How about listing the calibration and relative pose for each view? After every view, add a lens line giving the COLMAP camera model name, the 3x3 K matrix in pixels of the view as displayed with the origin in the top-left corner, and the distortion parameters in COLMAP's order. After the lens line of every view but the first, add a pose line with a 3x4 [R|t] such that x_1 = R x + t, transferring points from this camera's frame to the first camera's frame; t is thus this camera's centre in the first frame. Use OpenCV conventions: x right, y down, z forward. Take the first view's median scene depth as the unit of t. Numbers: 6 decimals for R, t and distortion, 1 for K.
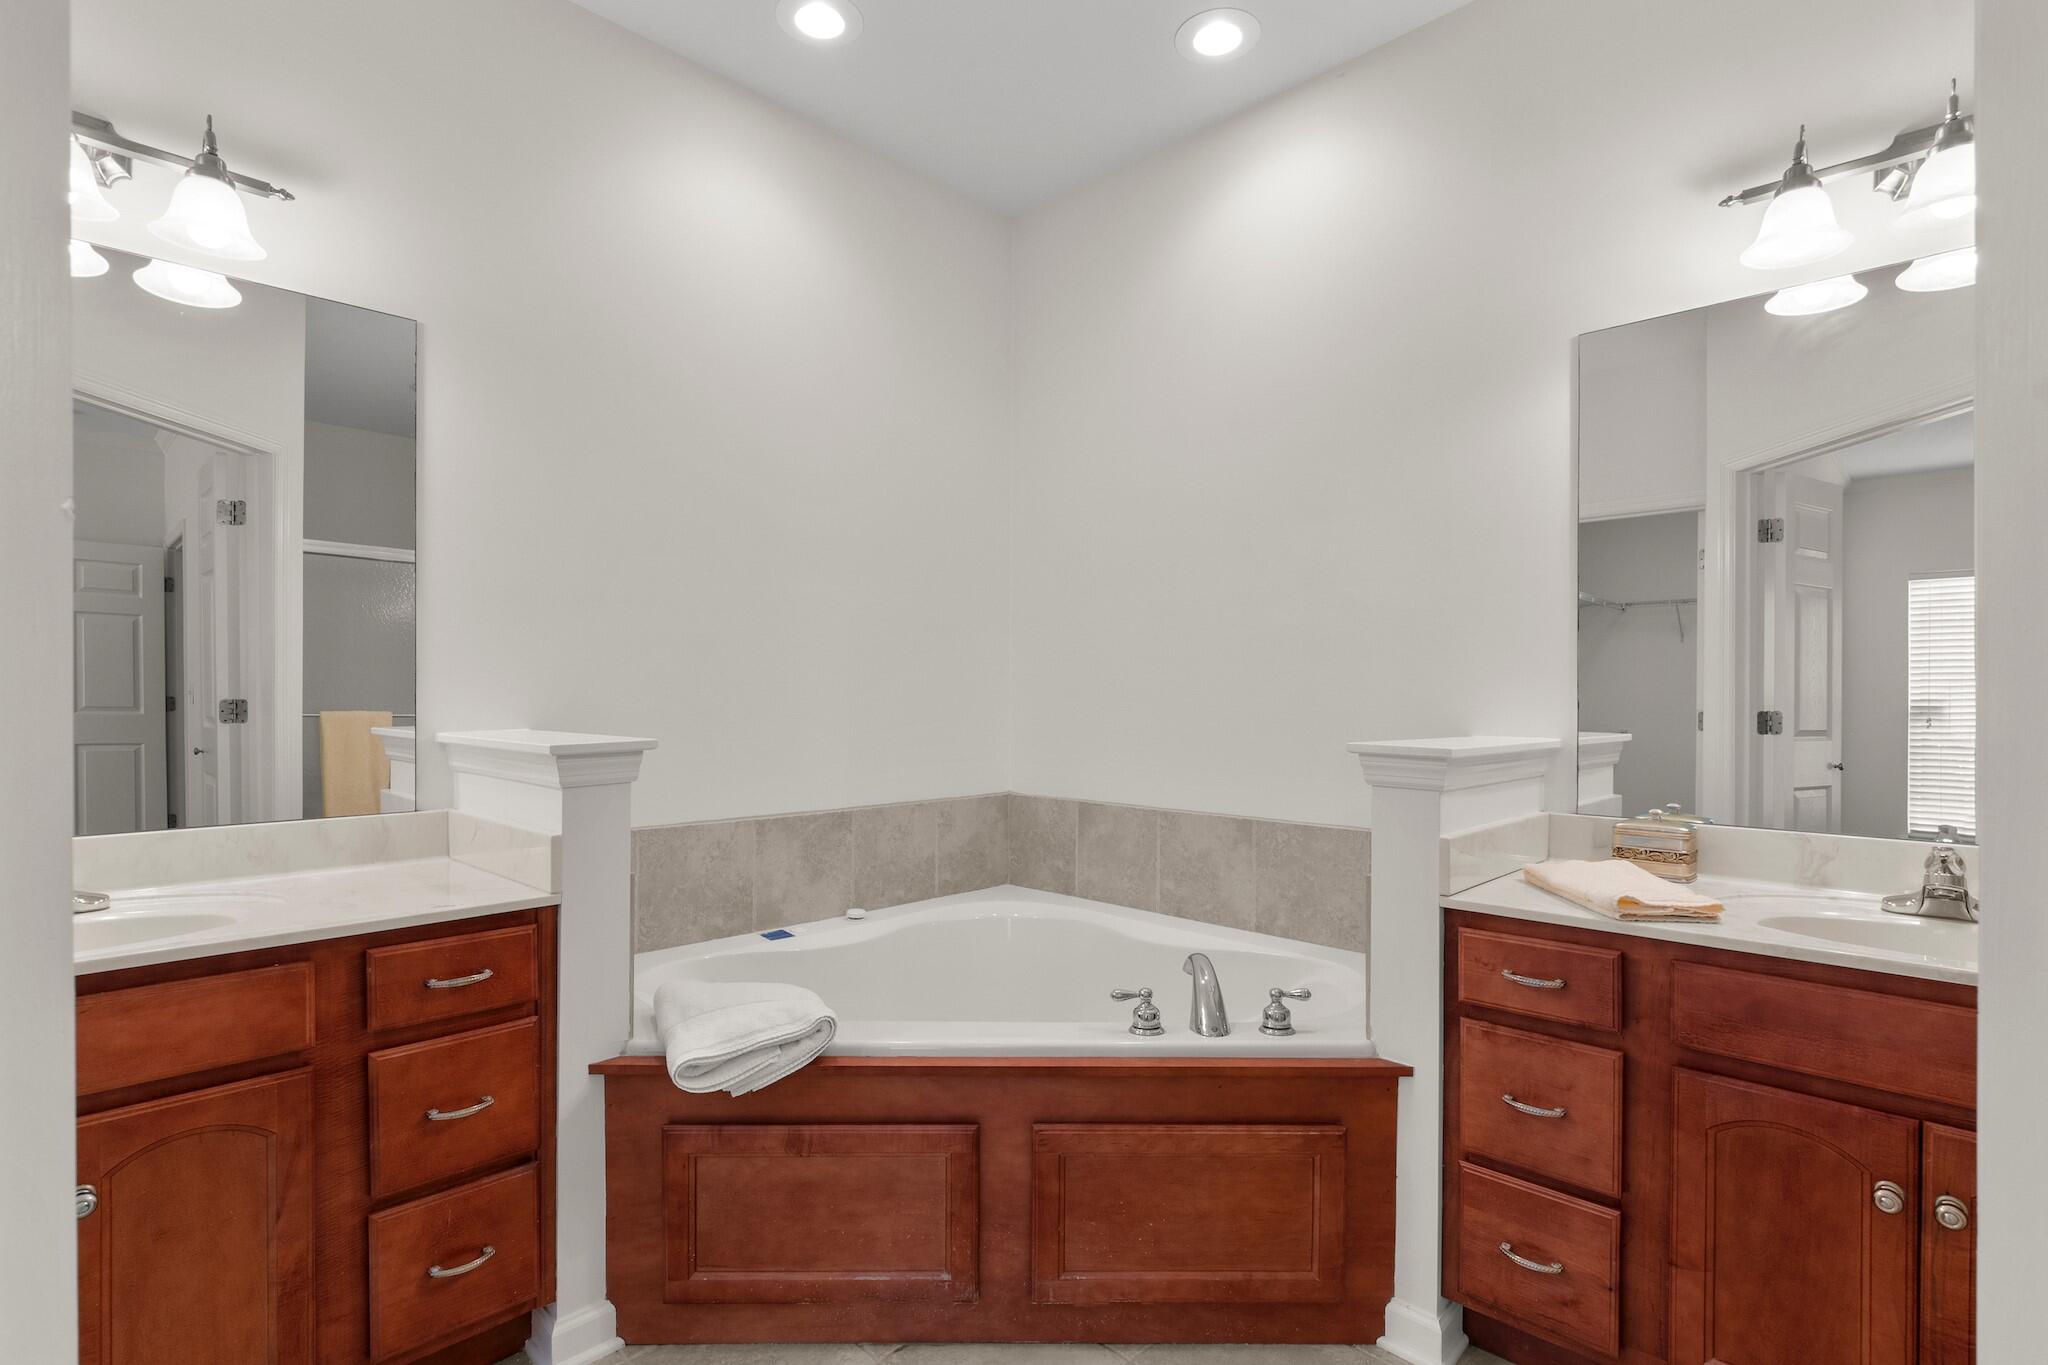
lens RADIAL K [[952.6, 0, 1027.4], [0, 952.6, 692.7], [0, 0, 1]] dist [0.028277, -0.023990]
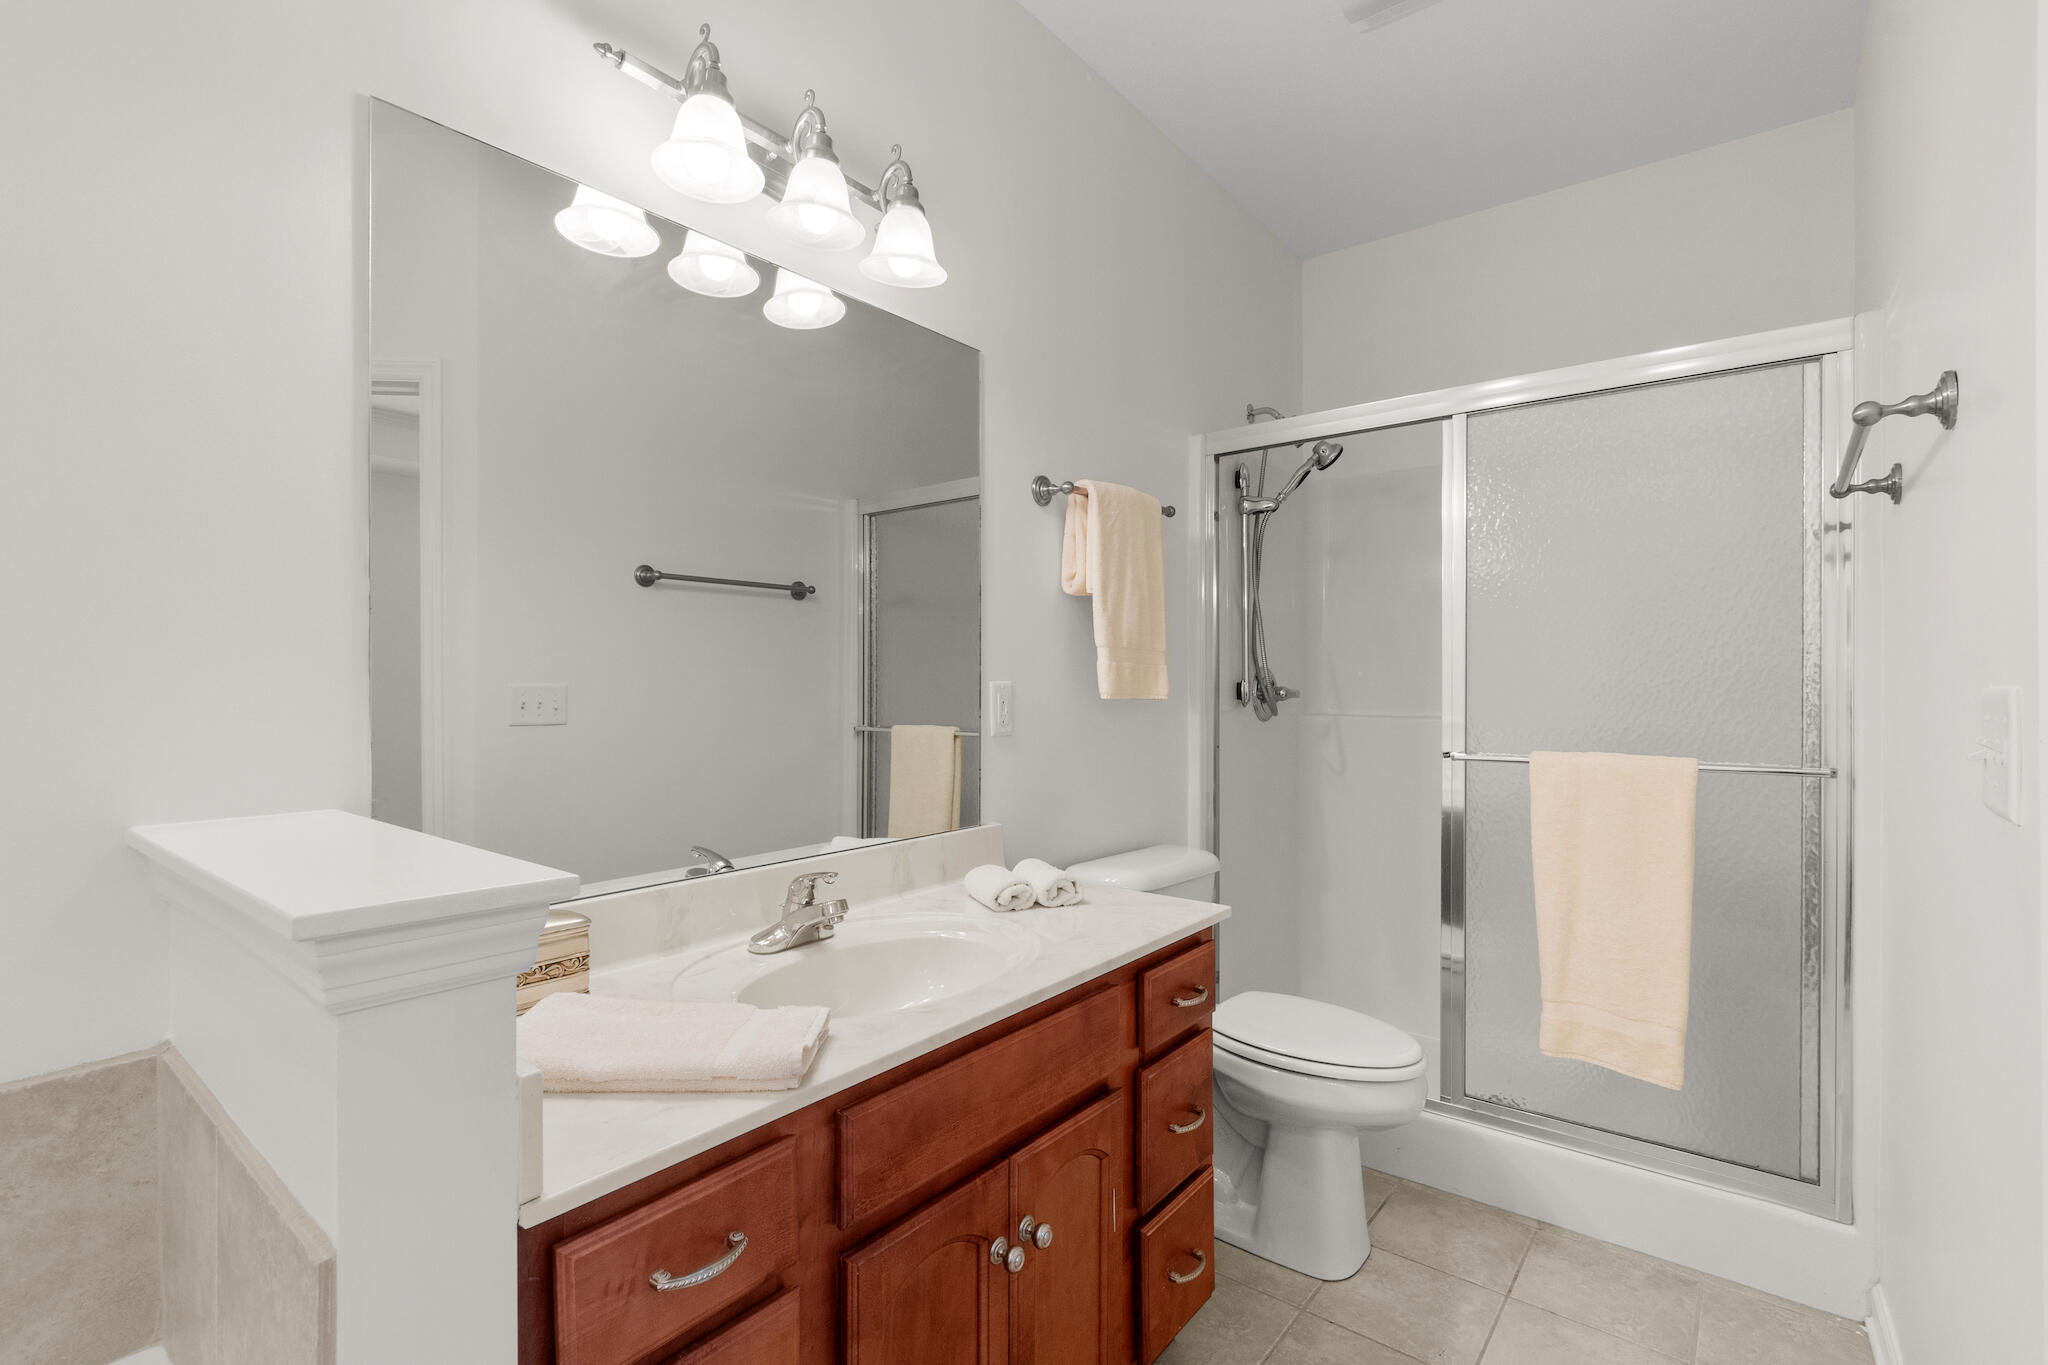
lens RADIAL K [[952.6, 0, 1027.4], [0, 952.6, 692.7], [0, 0, 1]] dist [0.028277, -0.023990]
pose [[-0.082864, -0.015589, 0.996439, -0.041987], [-0.003053, 0.999877, 0.015389, -0.044358], [-0.996556, -0.001767, -0.082902, 0.962217]]
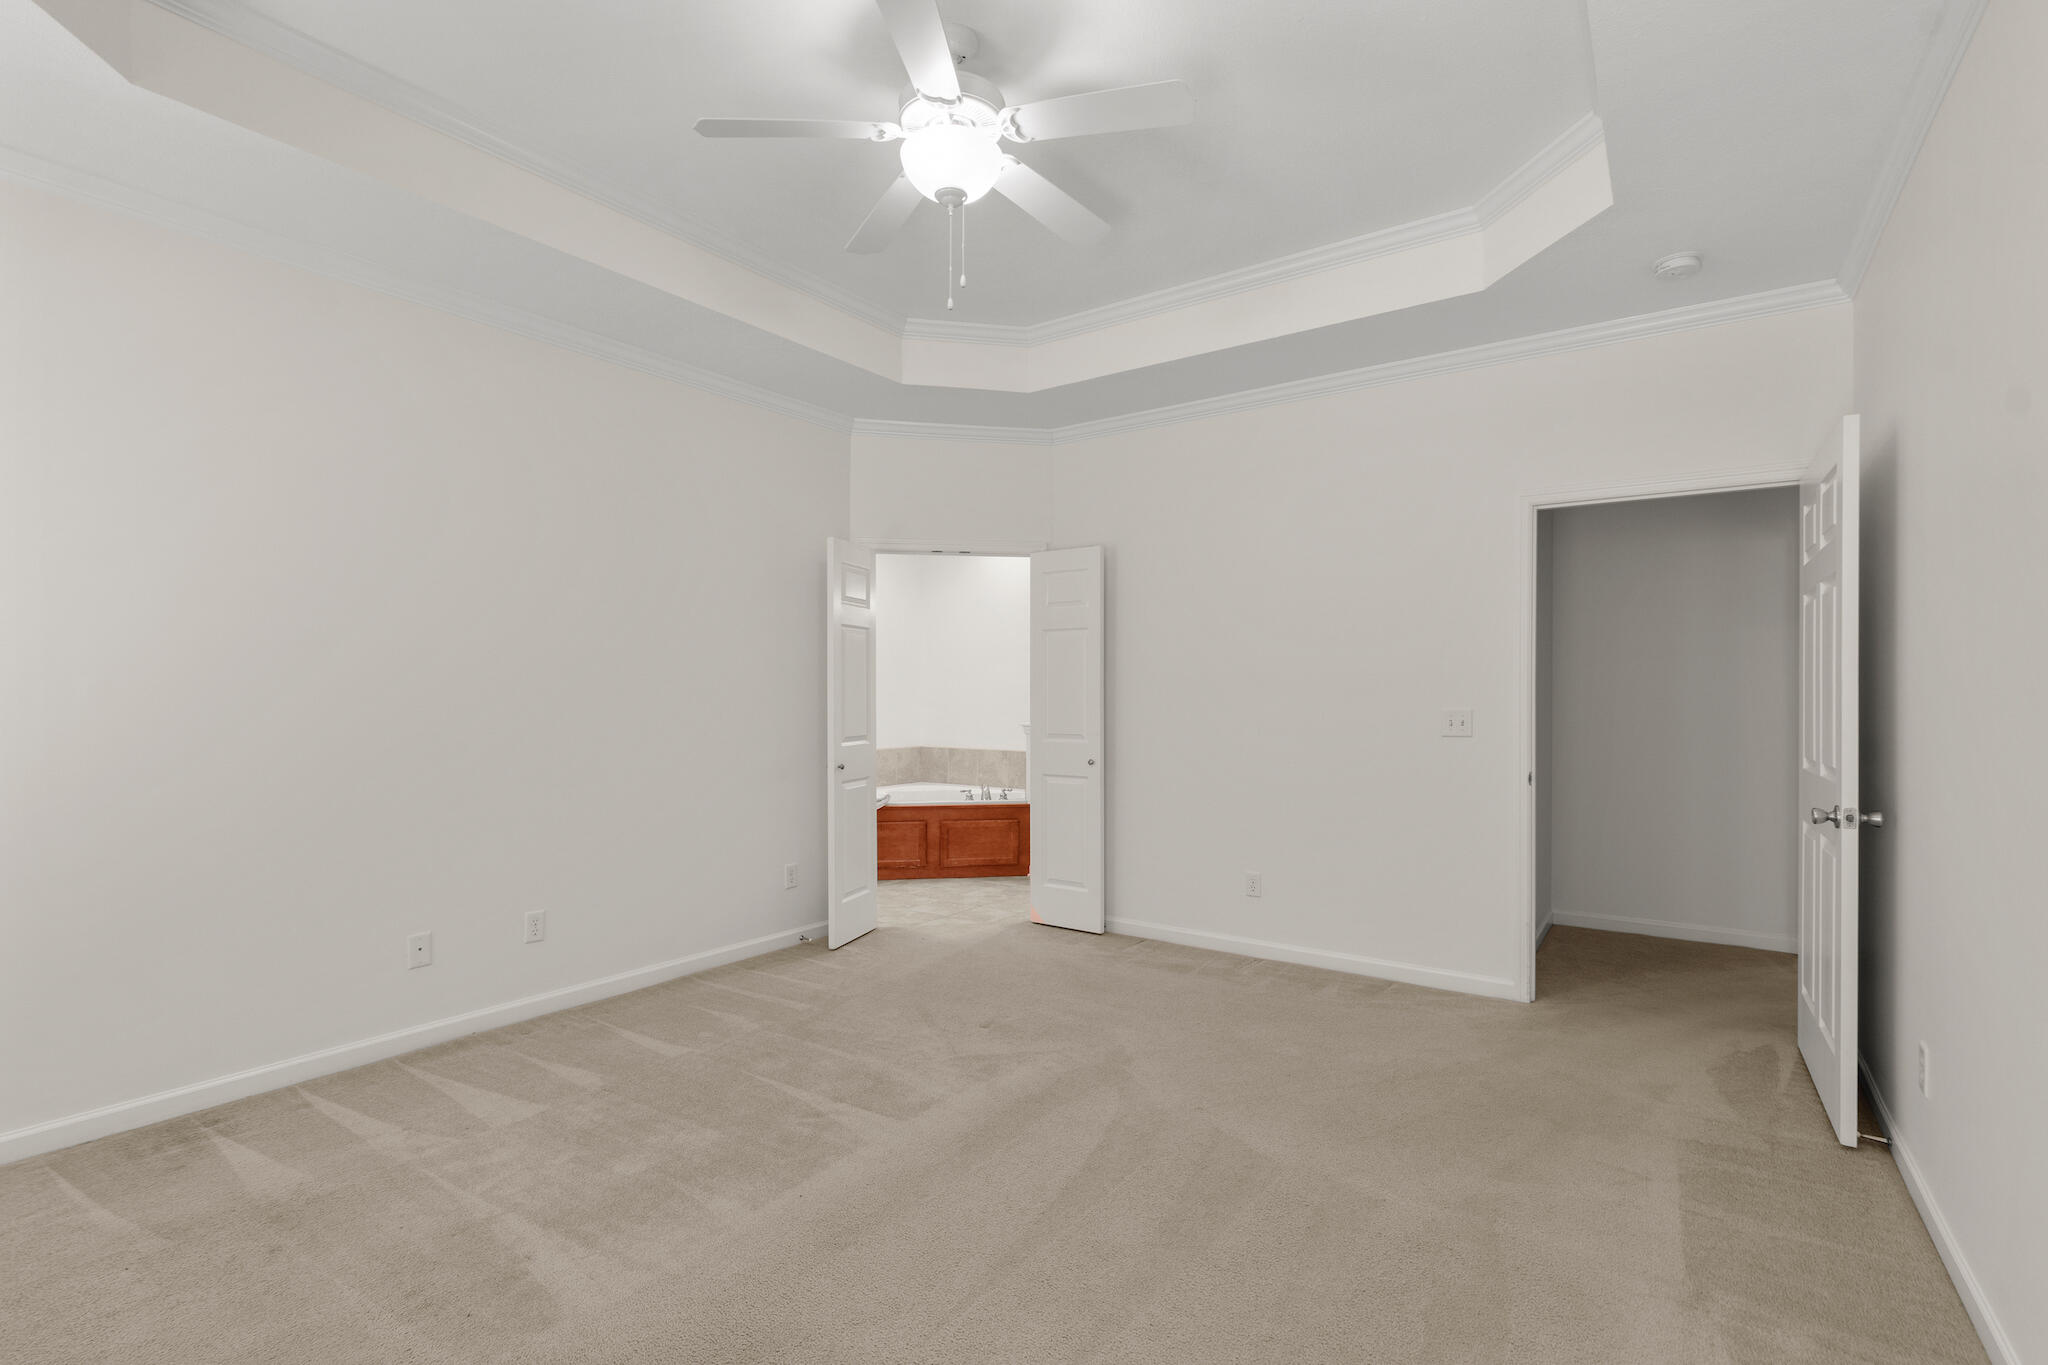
lens RADIAL K [[952.6, 0, 1027.4], [0, 952.6, 692.7], [0, 0, 1]] dist [0.028277, -0.023990]
pose [[0.988328, -0.007175, 0.152171, -0.230002], [0.006780, 0.999972, 0.003110, -0.086259], [-0.152189, -0.002042, 0.988349, -2.883848]]
